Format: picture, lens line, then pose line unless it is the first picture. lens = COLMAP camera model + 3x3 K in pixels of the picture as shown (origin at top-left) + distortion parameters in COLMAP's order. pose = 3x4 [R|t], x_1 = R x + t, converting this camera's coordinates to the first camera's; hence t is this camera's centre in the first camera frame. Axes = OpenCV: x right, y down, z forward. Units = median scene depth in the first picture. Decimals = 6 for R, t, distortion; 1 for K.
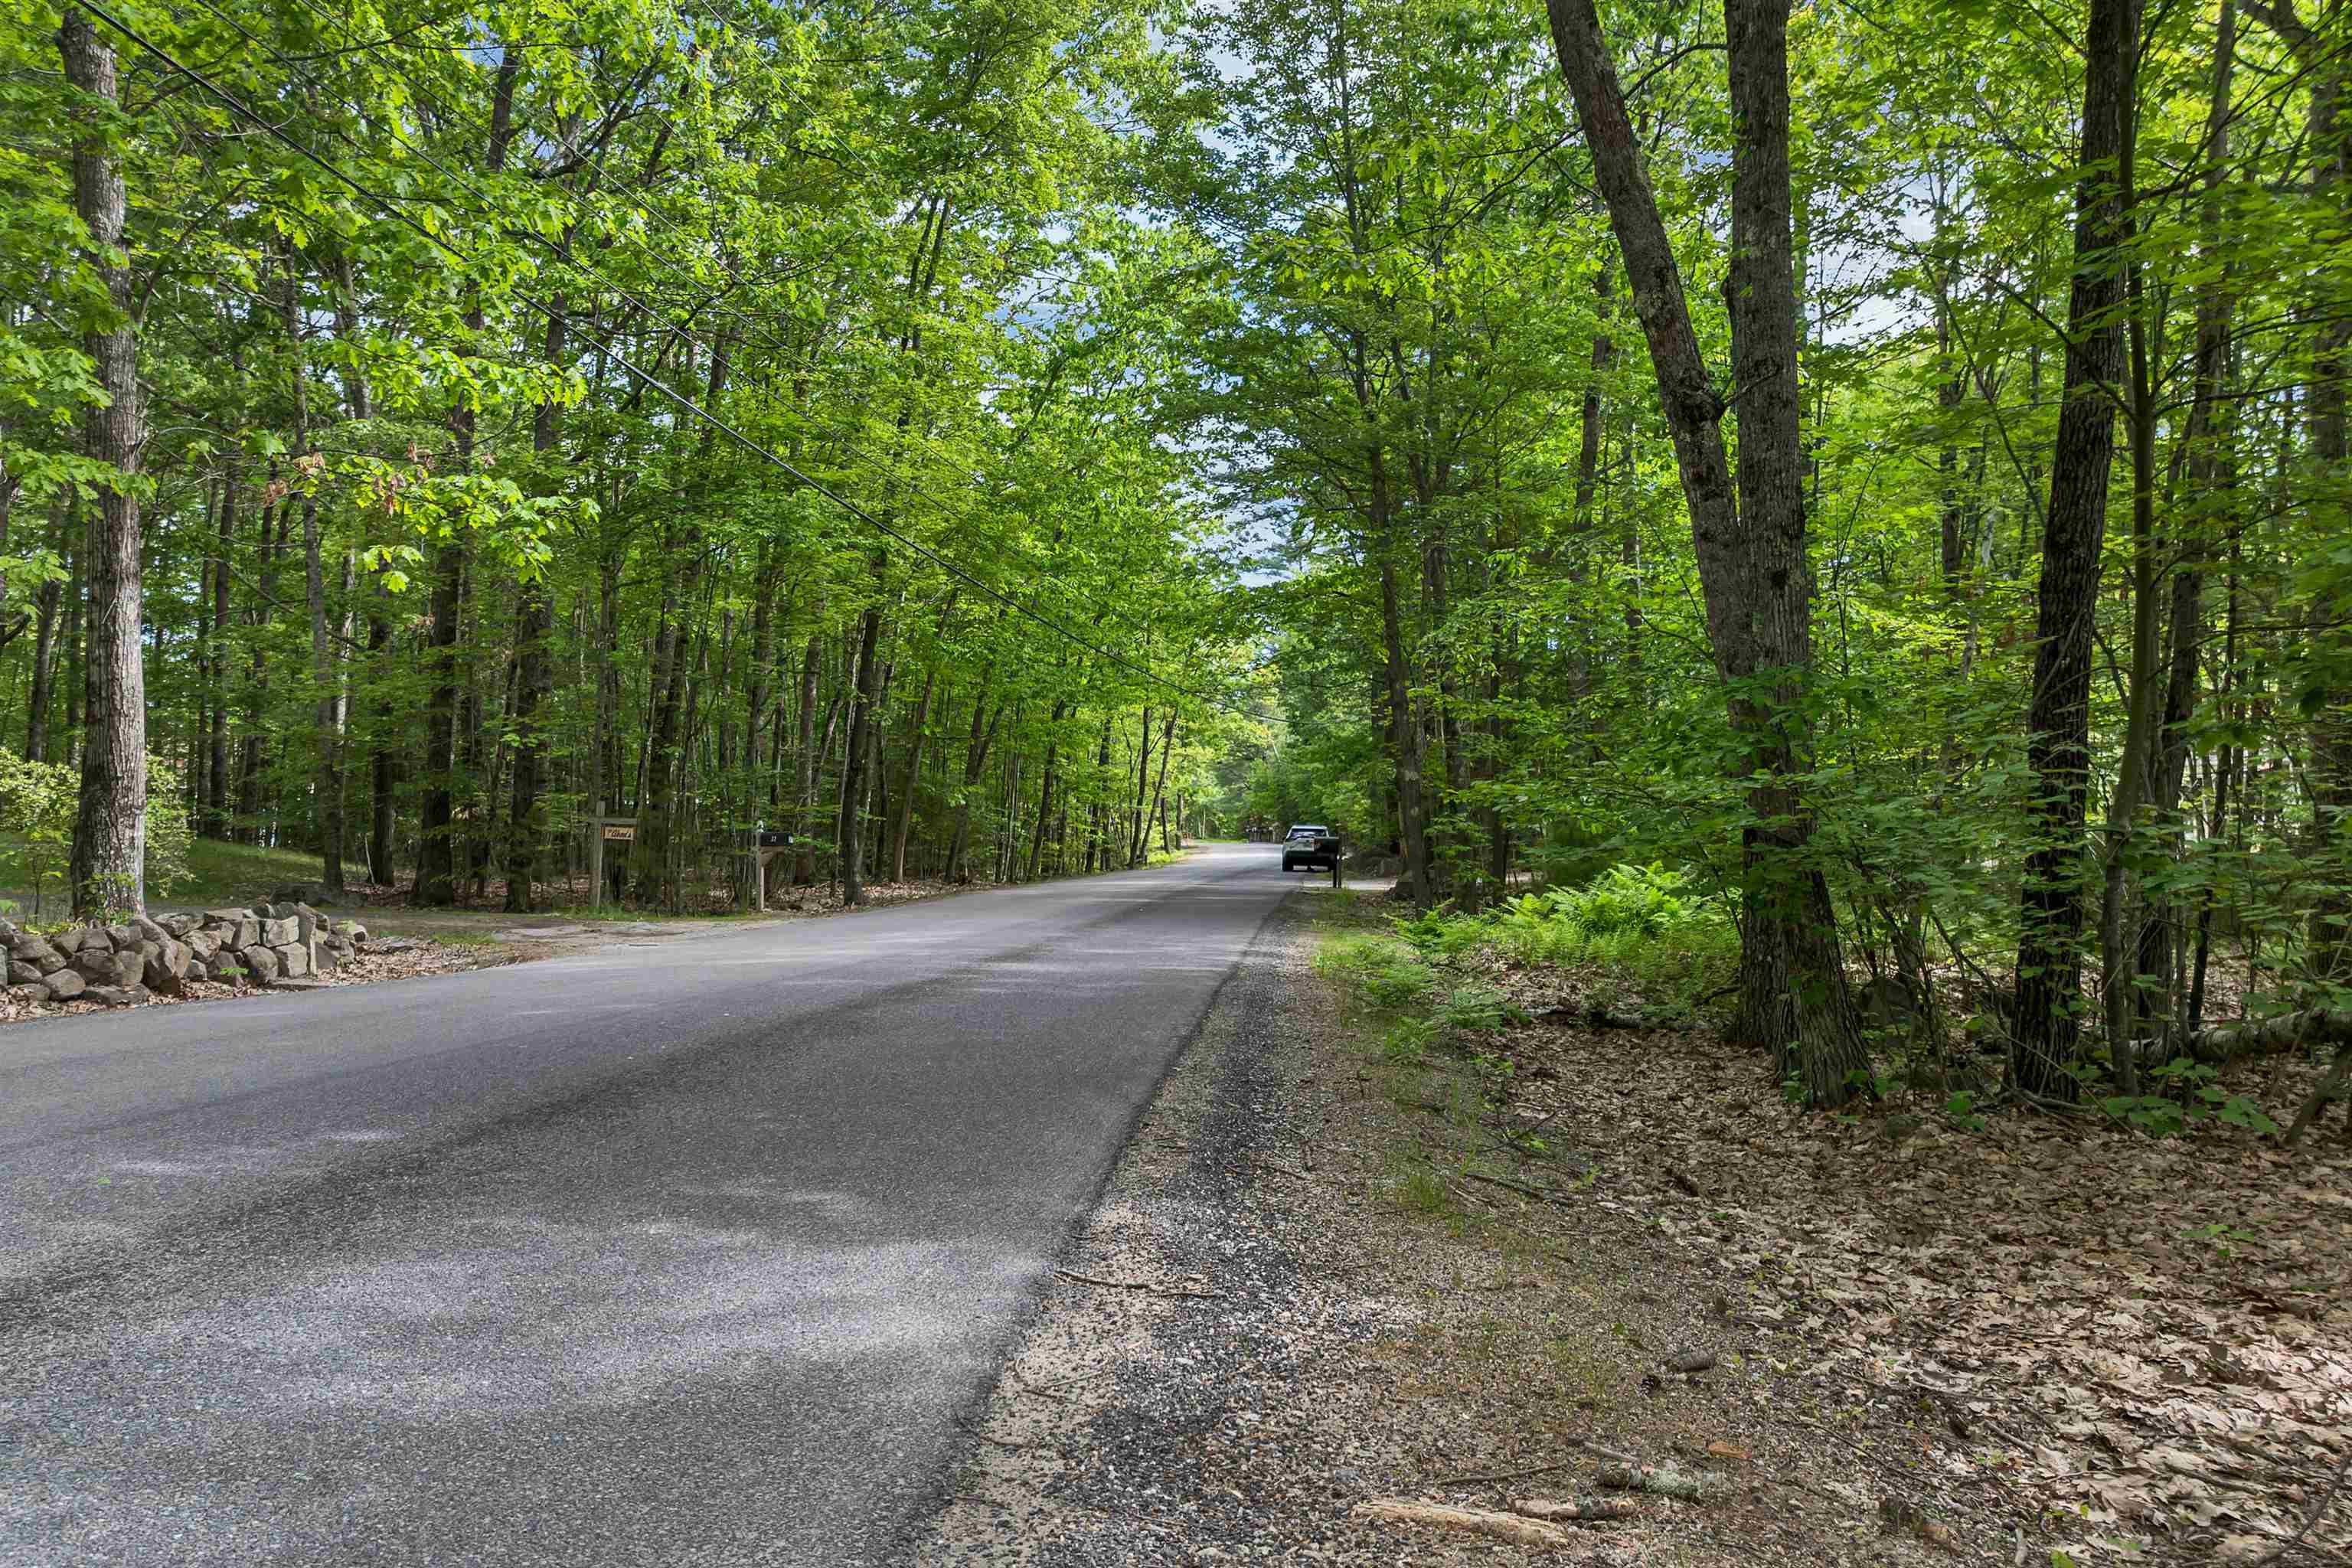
lens RADIAL K [[1694.3, 0, 1175.3], [0, 1694.3, 777.6], [0, 0, 1]] dist [-0.030332, 0.003647]
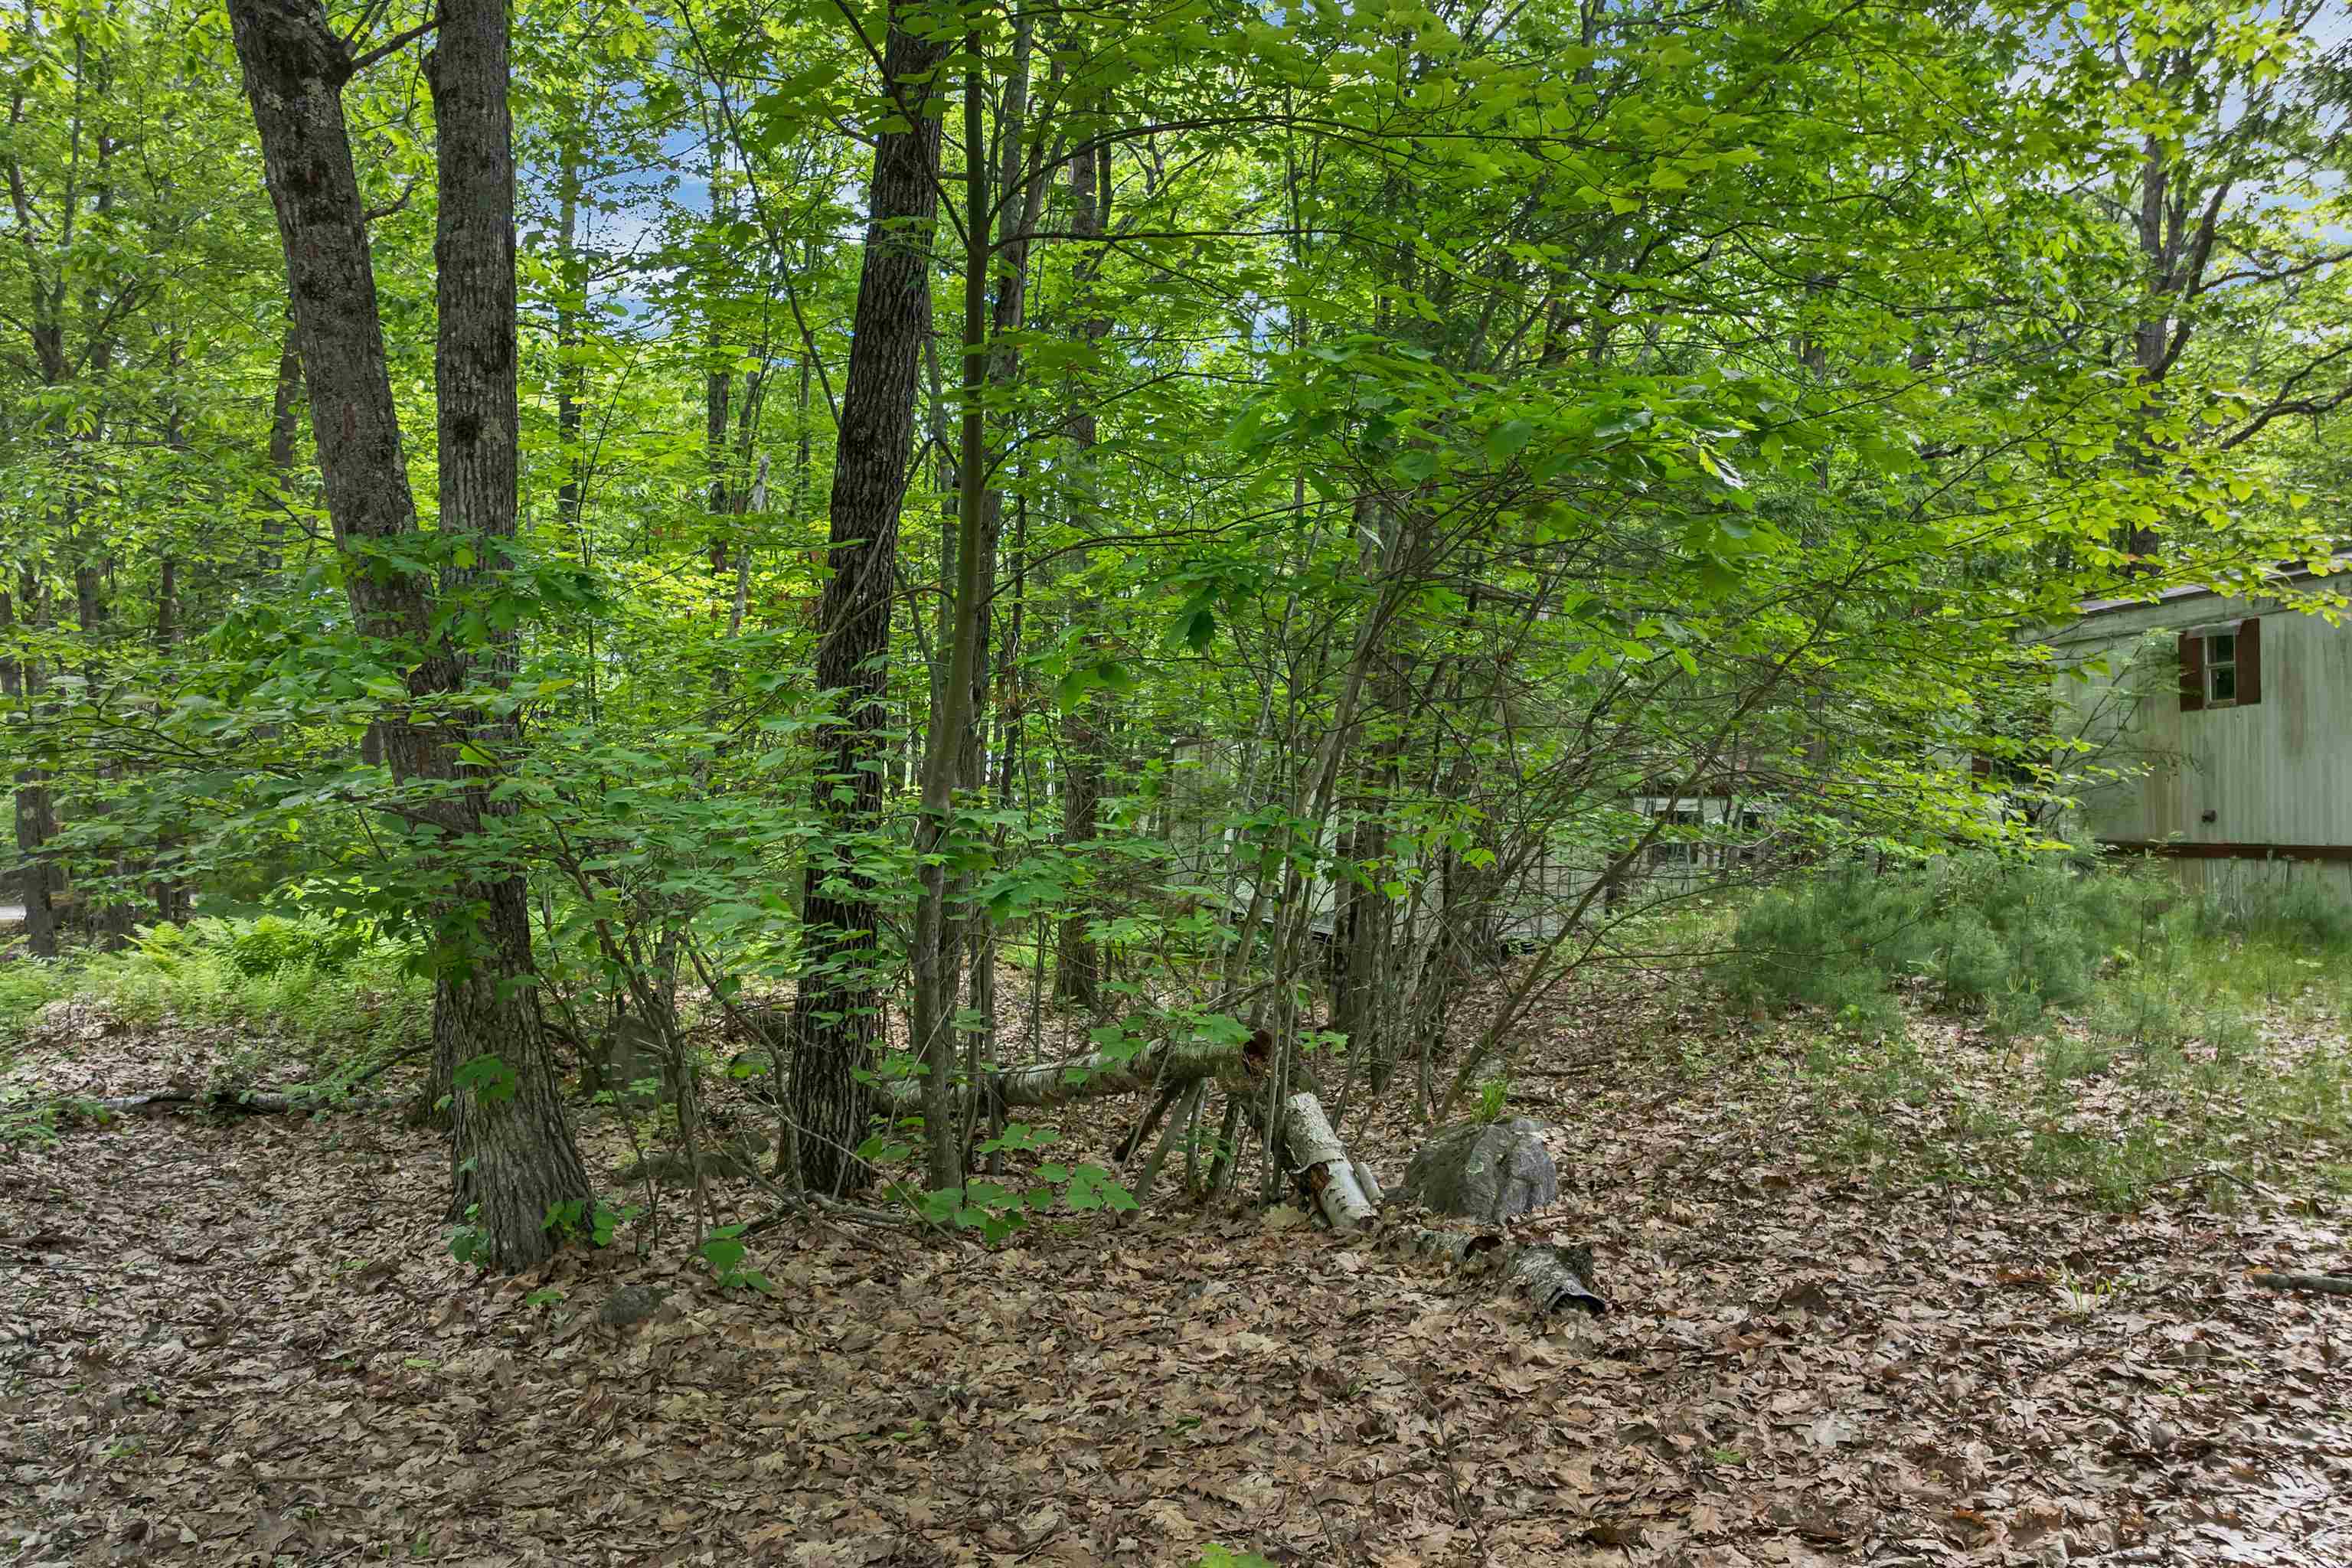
lens RADIAL K [[1694.3, 0, 1176.5], [0, 1694.3, 784.0], [0, 0, 1]] dist [-0.030332, 0.003647]
pose [[0.767090, 0.011320, 0.641440, 0.148978], [-0.009147, 0.999936, -0.006708, 0.019898], [-0.641474, -0.000722, 0.767144, 0.320814]]
